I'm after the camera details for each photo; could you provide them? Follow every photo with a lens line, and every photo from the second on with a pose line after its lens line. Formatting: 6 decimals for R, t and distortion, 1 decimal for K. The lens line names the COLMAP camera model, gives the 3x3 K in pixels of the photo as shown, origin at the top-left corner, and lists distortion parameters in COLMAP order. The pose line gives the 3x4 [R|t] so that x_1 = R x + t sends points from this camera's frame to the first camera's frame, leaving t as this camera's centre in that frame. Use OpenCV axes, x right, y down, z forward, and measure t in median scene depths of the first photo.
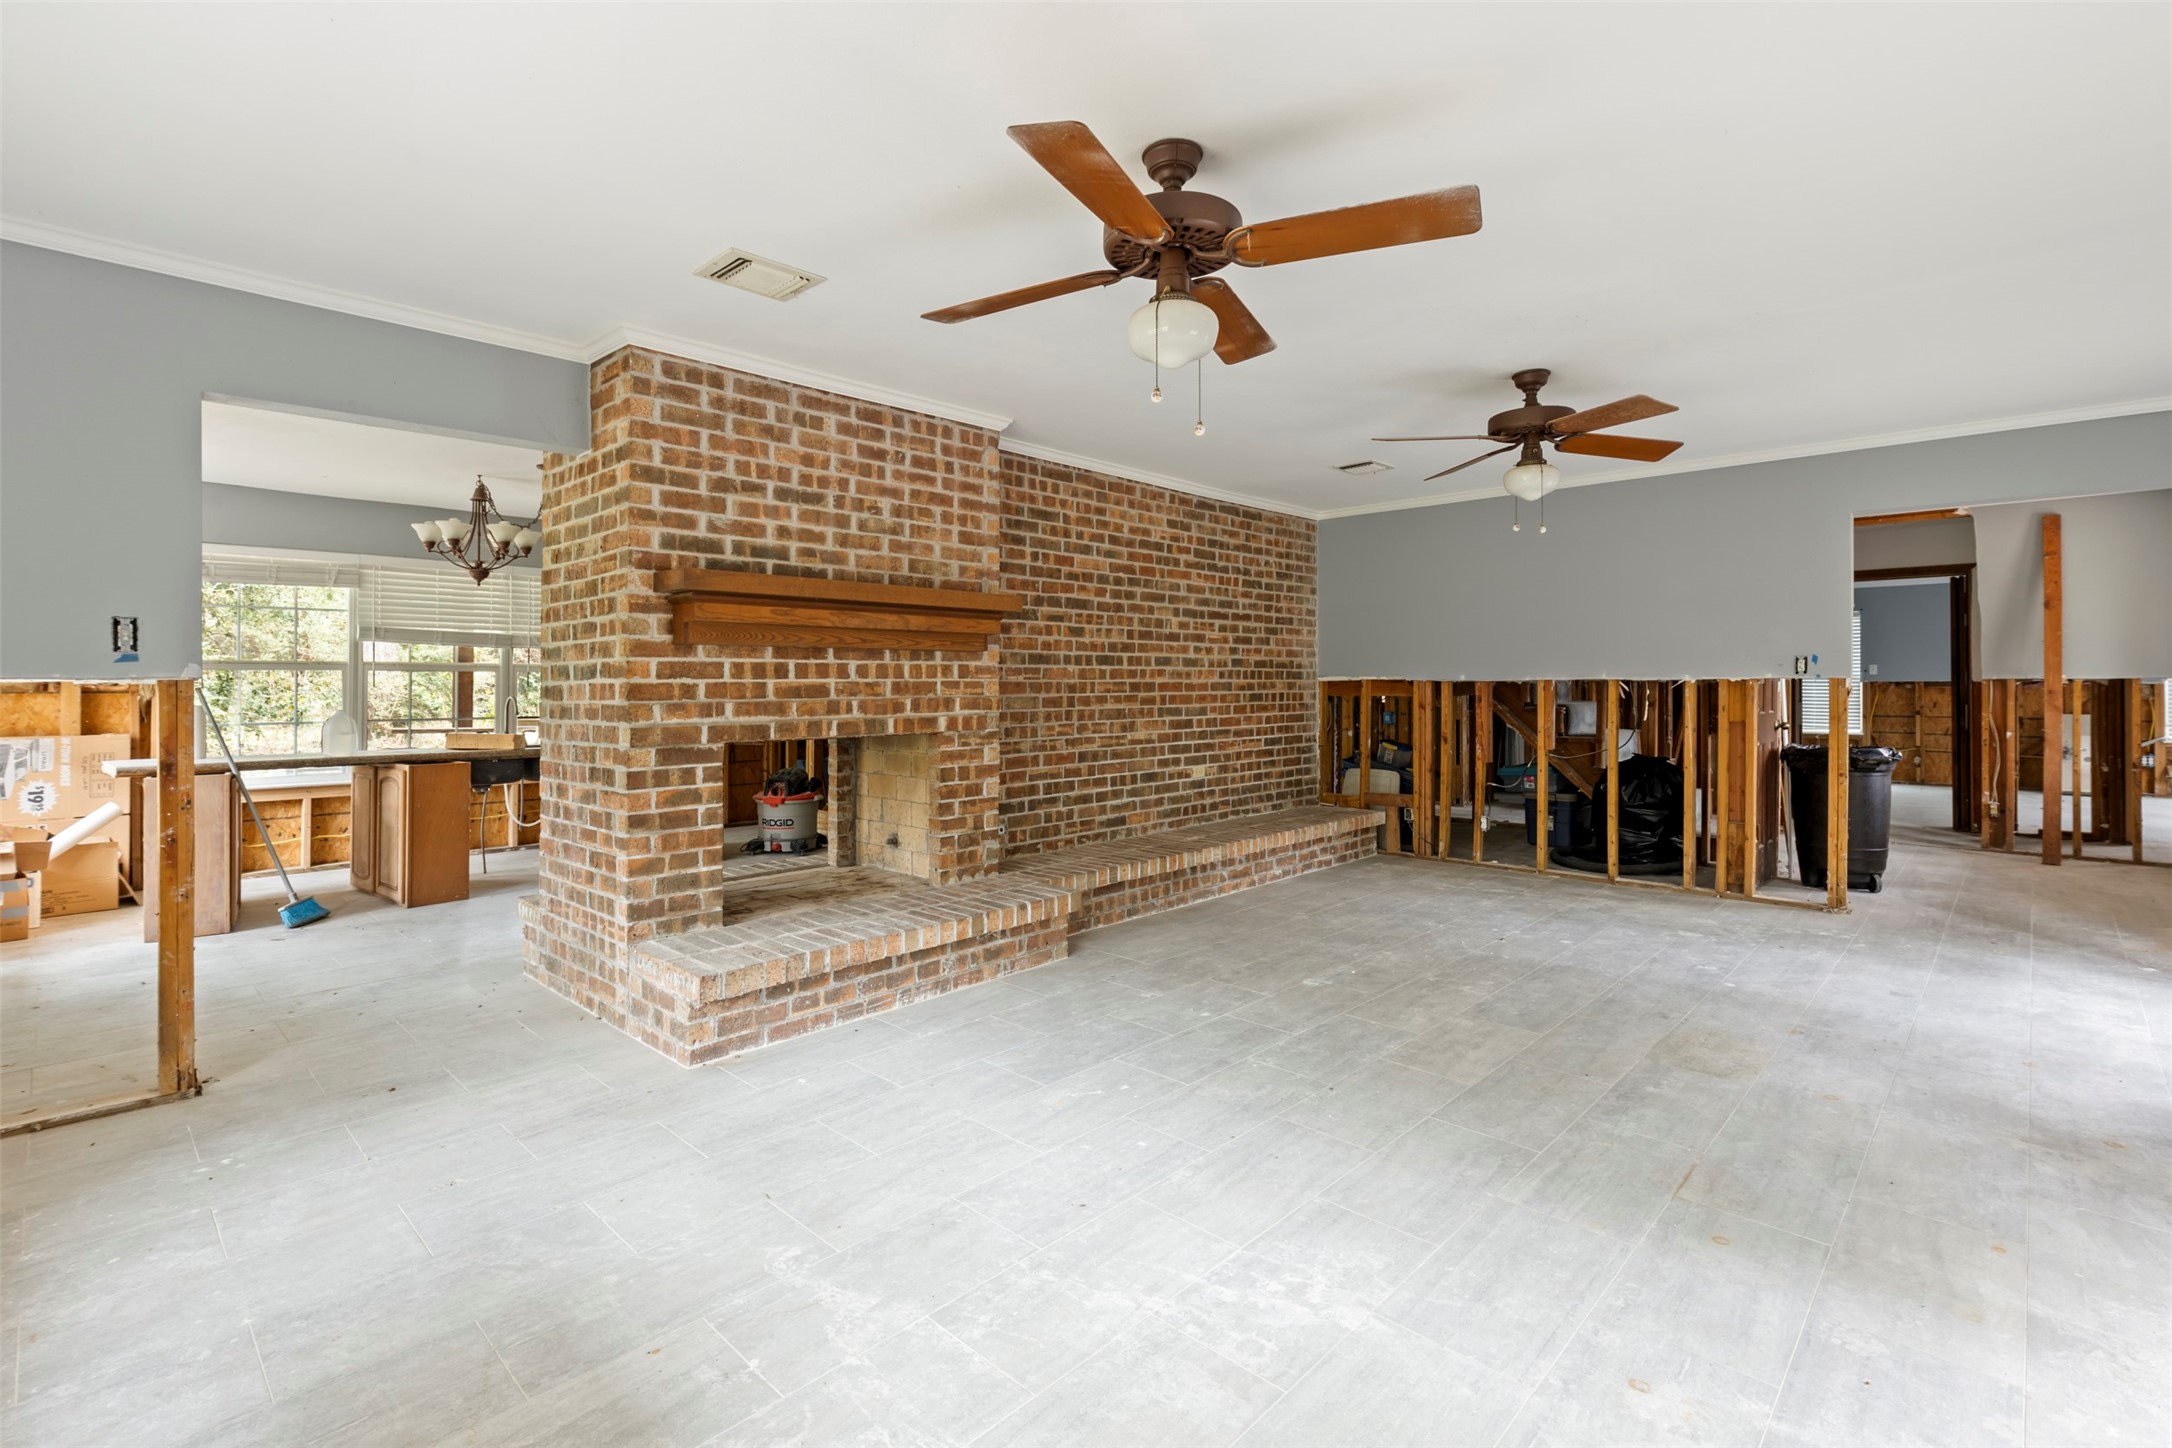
lens RADIAL K [[968.6, 0, 1085.8], [0, 968.6, 669.9], [0, 0, 1]] dist [0.000448, -0.000449]
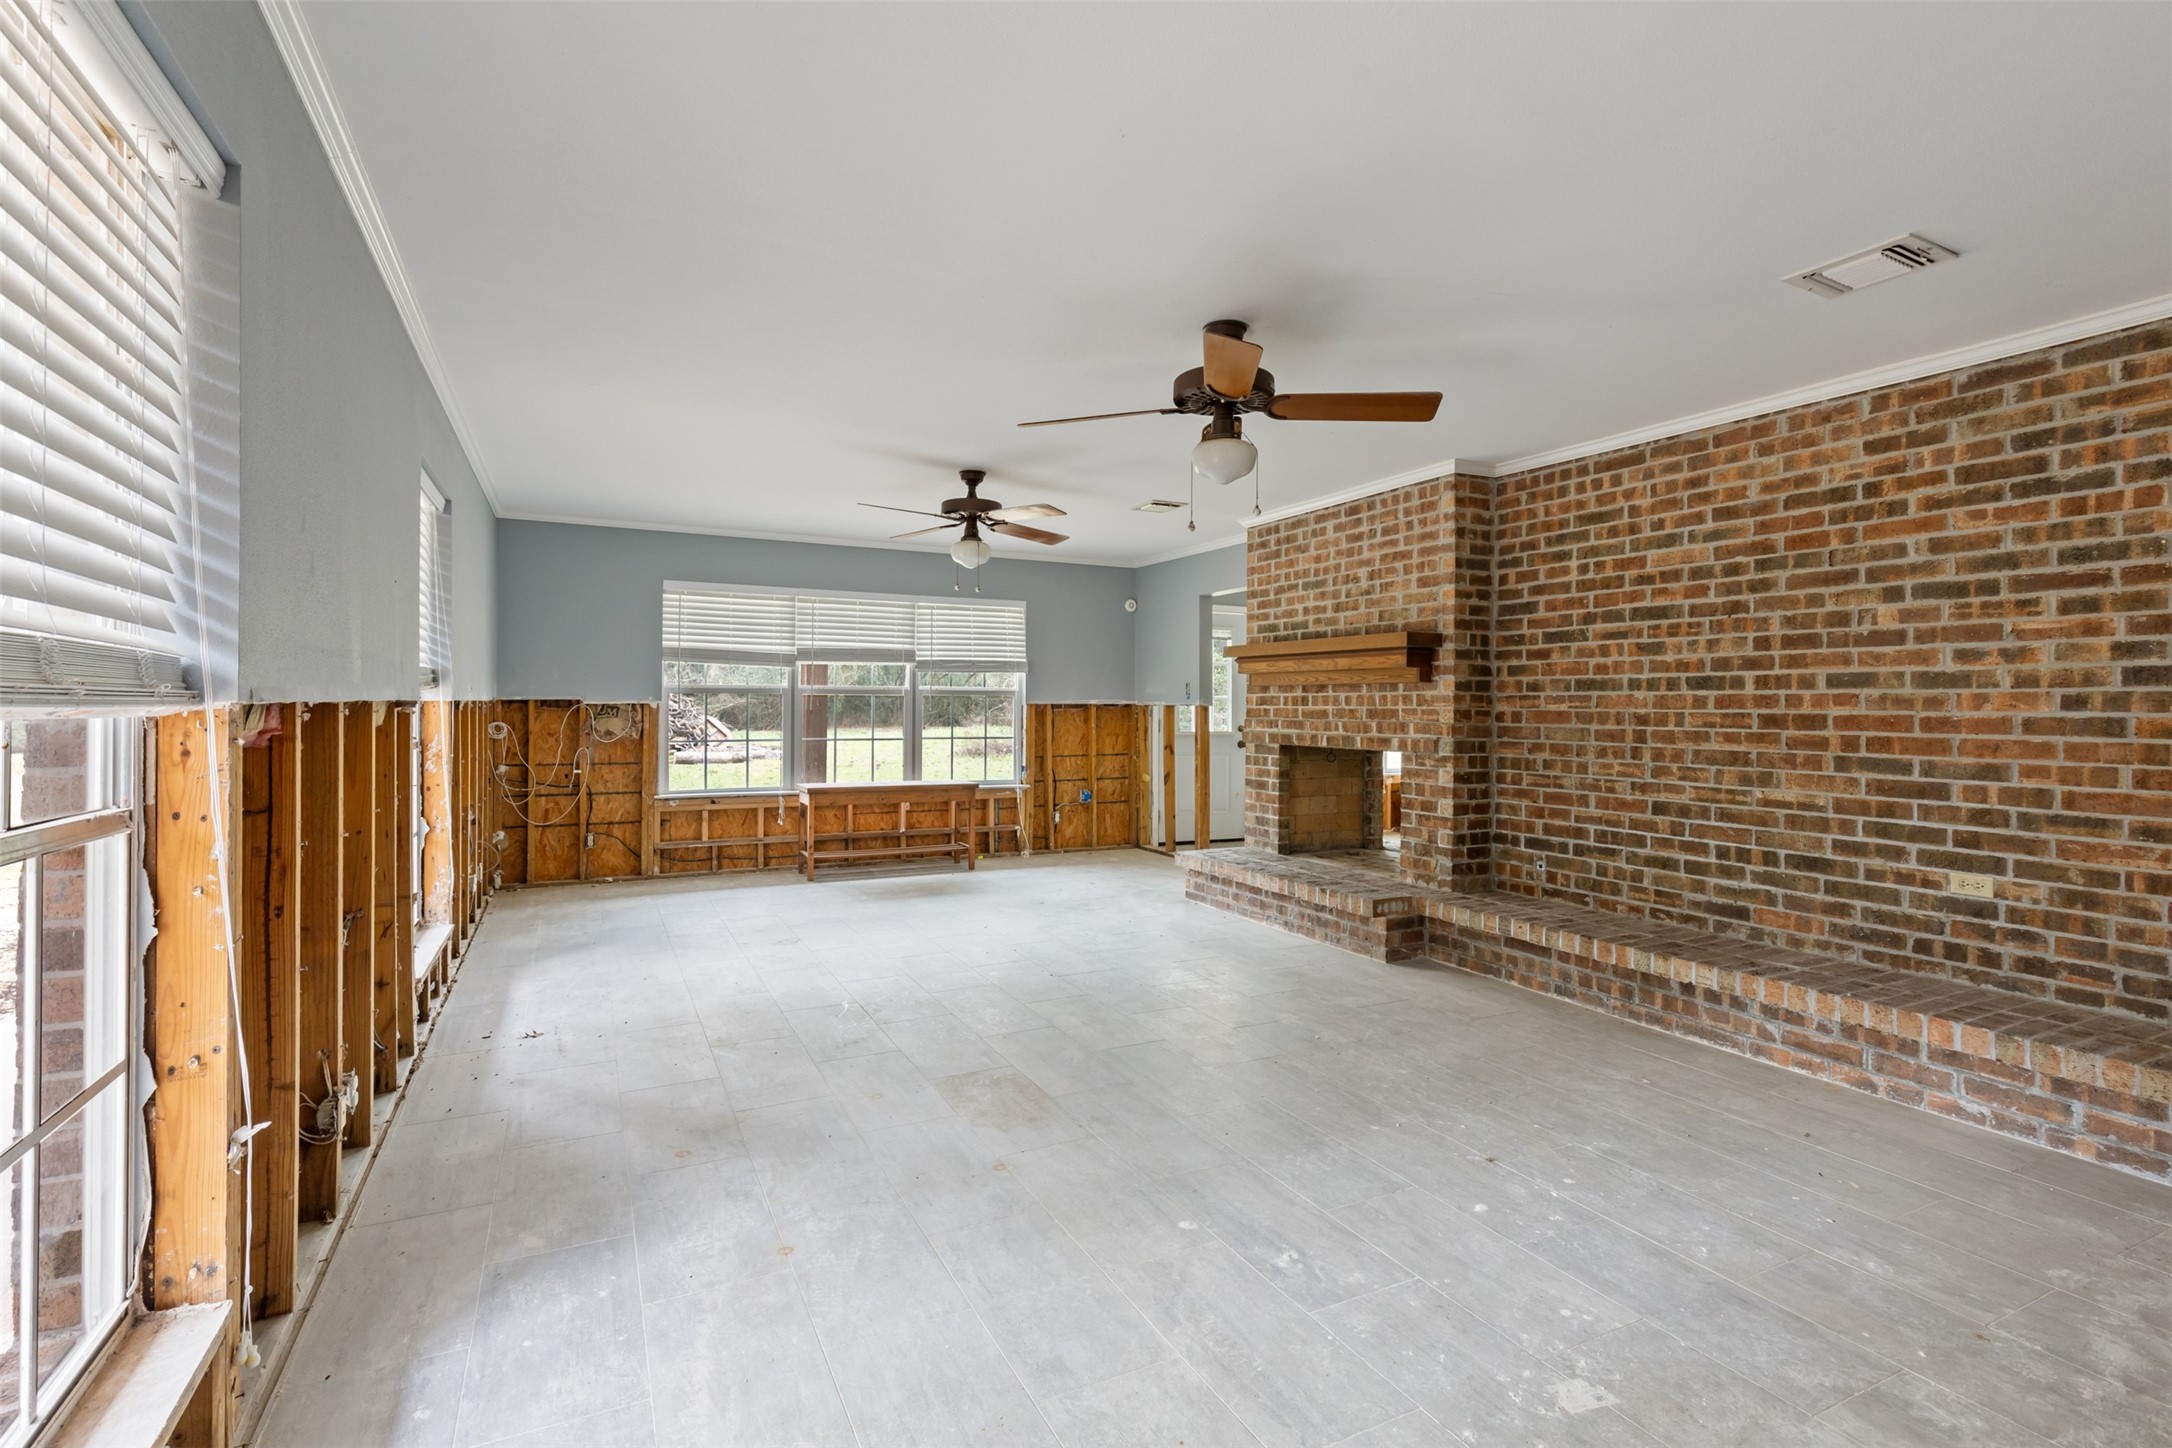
lens RADIAL K [[996.5, 0, 1080.4], [0, 996.5, 691.6], [0, 0, 1]] dist [0.002621, 0.000750]
pose [[-0.323845, -0.015404, -0.945985, 0.952254], [0.001737, 0.999856, -0.016876, 0.009138], [0.946108, -0.007108, -0.323772, 0.858667]]
